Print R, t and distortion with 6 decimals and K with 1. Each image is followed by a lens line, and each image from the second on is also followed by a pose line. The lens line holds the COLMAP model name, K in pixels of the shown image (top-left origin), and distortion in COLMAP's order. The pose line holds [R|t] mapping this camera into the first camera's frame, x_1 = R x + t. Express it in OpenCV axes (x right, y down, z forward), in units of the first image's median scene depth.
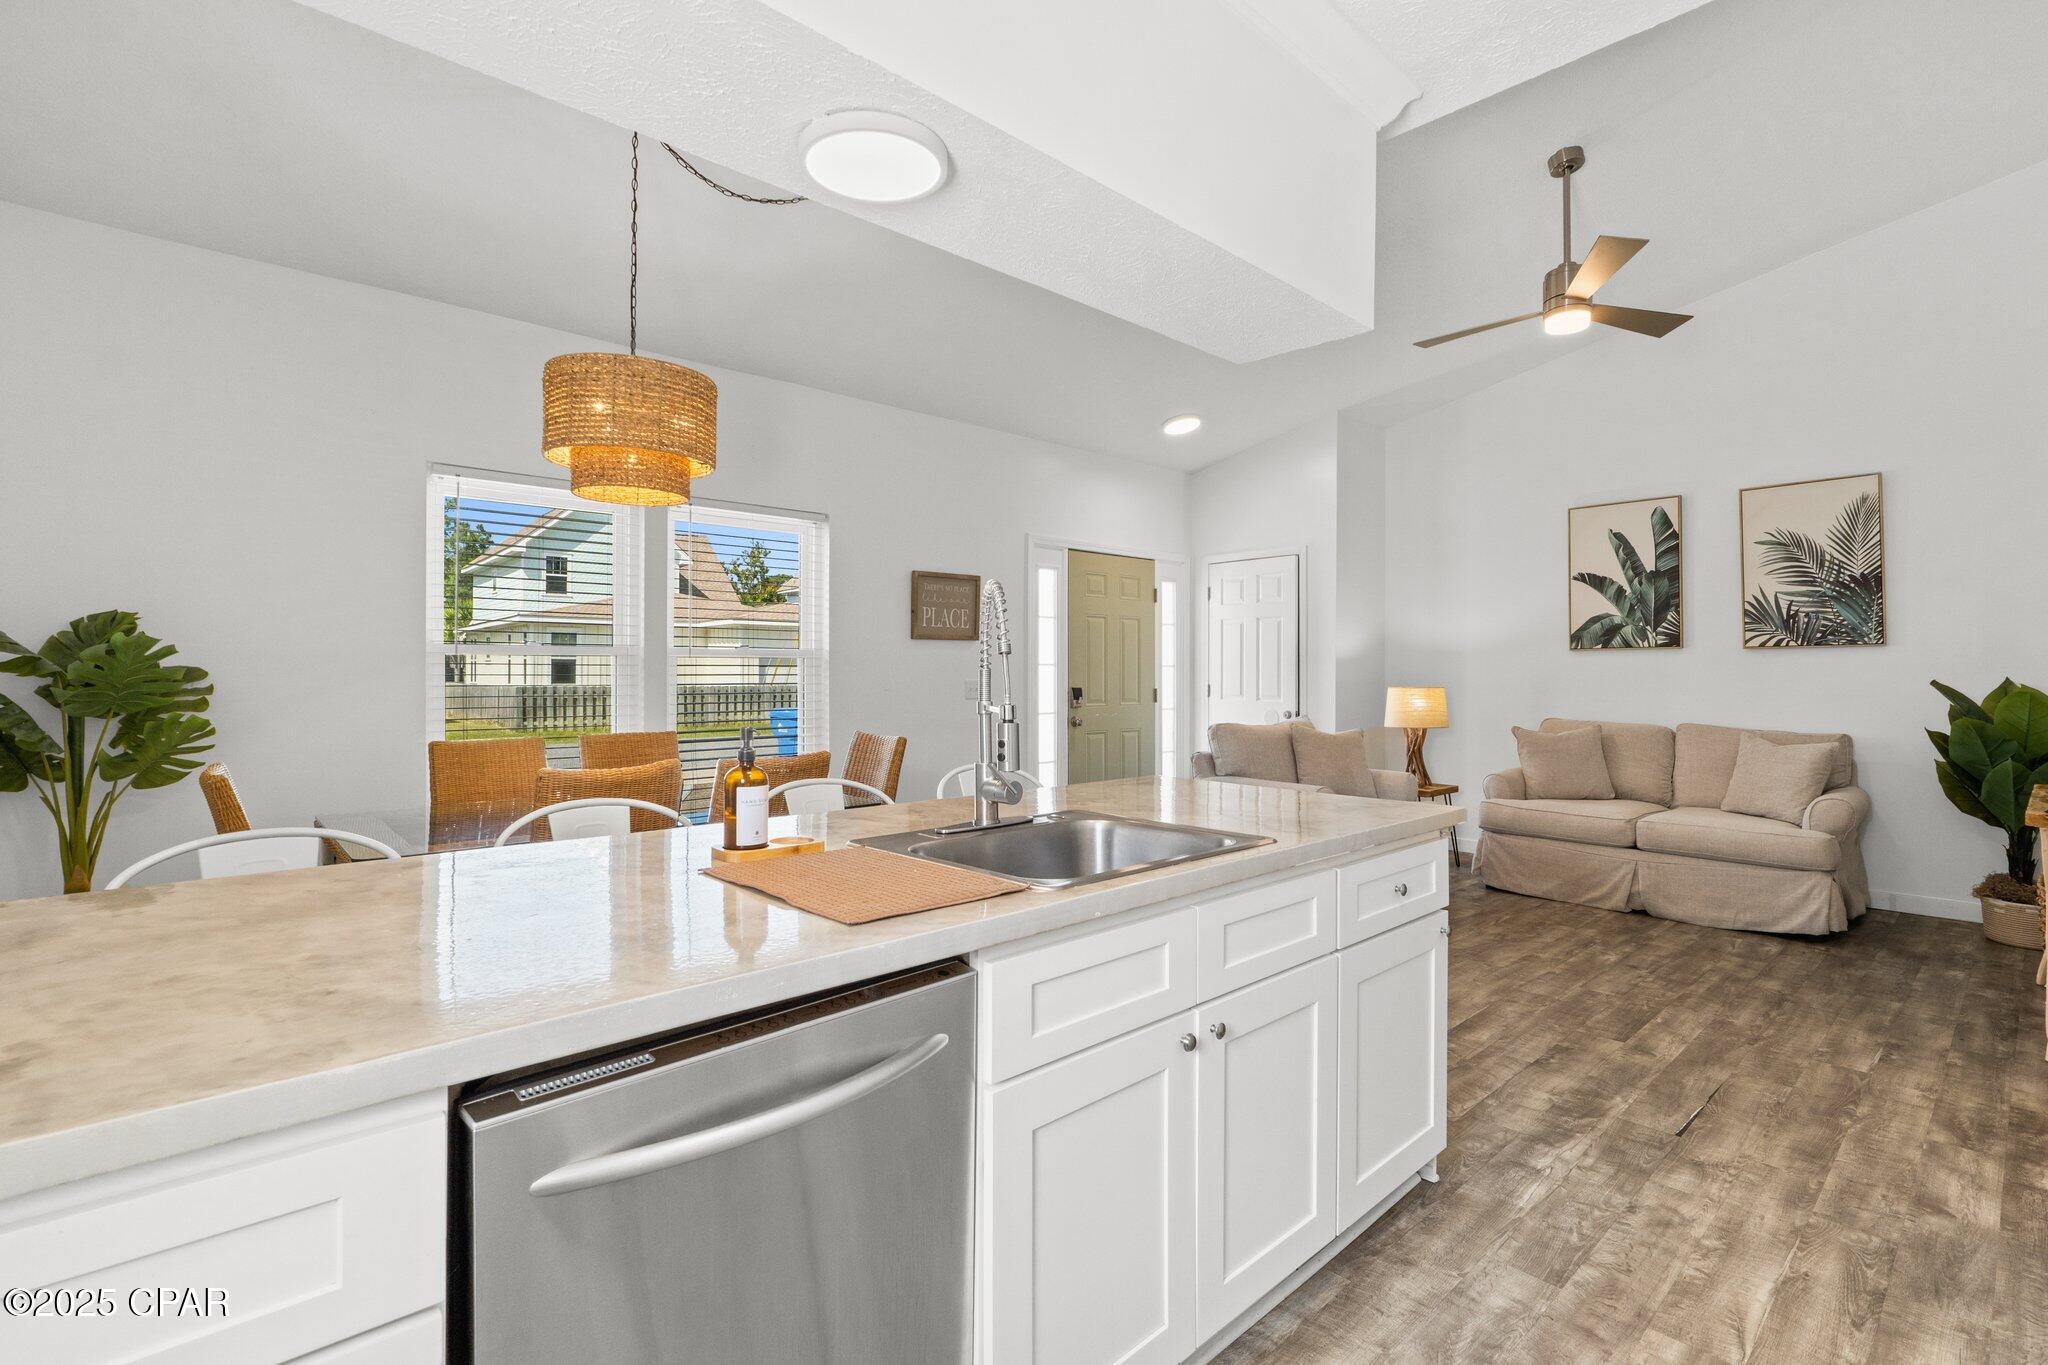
lens RADIAL K [[958.5, 0, 1019.8], [0, 958.5, 675.8], [0, 0, 1]] dist [-0.004440, -0.000968]
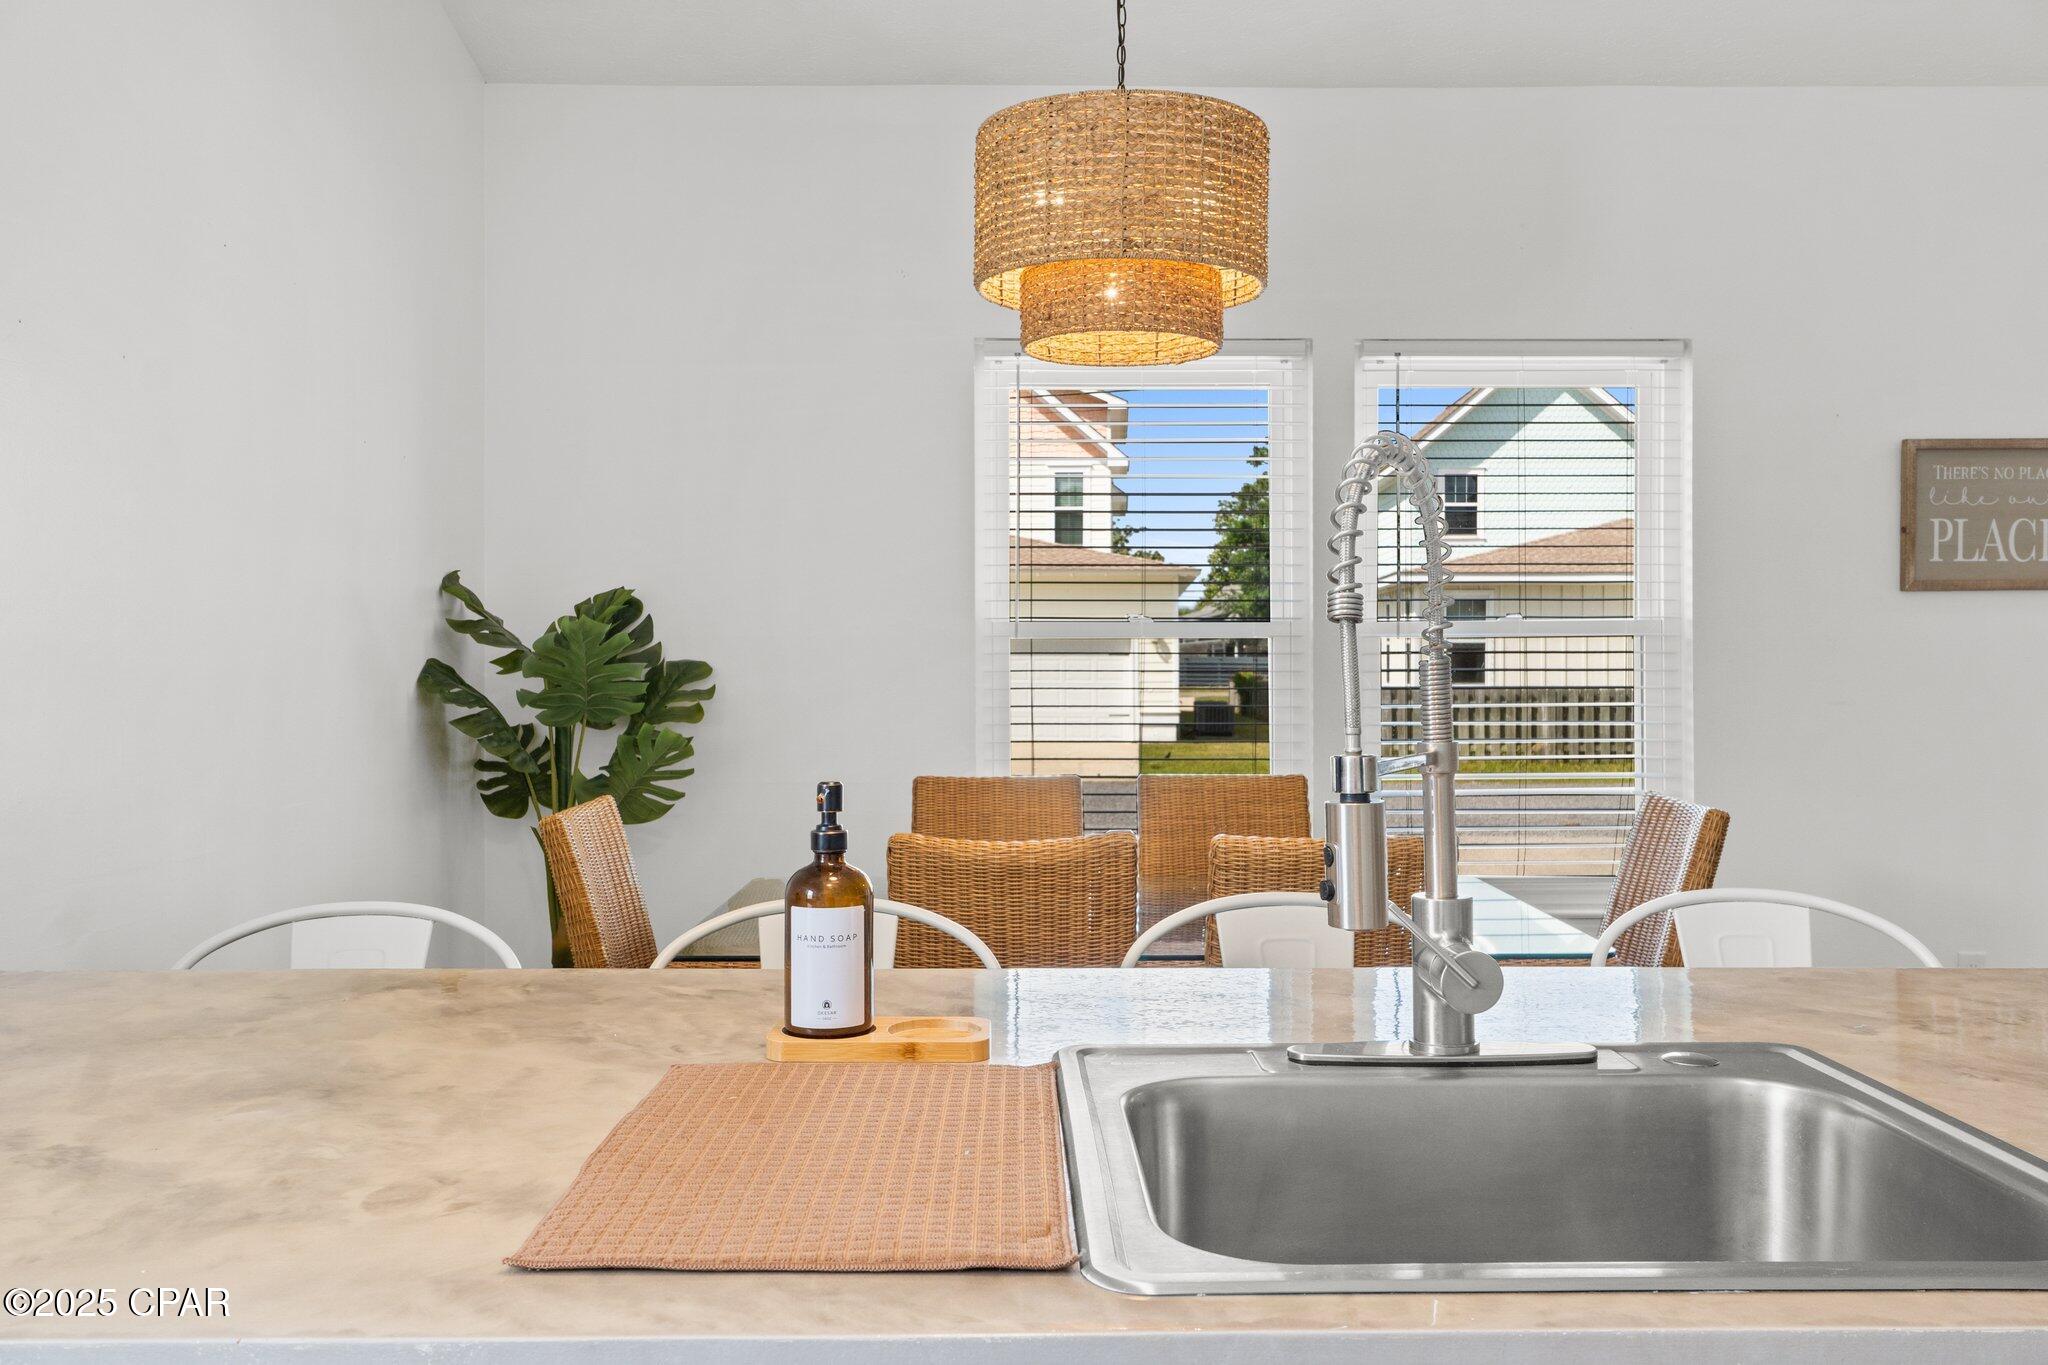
lens RADIAL K [[1677.6, 0, 1022.3], [0, 1677.6, 666.5], [0, 0, 1]] dist [0.016997, -0.007850]
pose [[0.747234, -0.002502, -0.664556, 0.113276], [0.001330, 0.999997, -0.002269, -0.001377], [0.664559, 0.000811, 0.747235, 0.135396]]
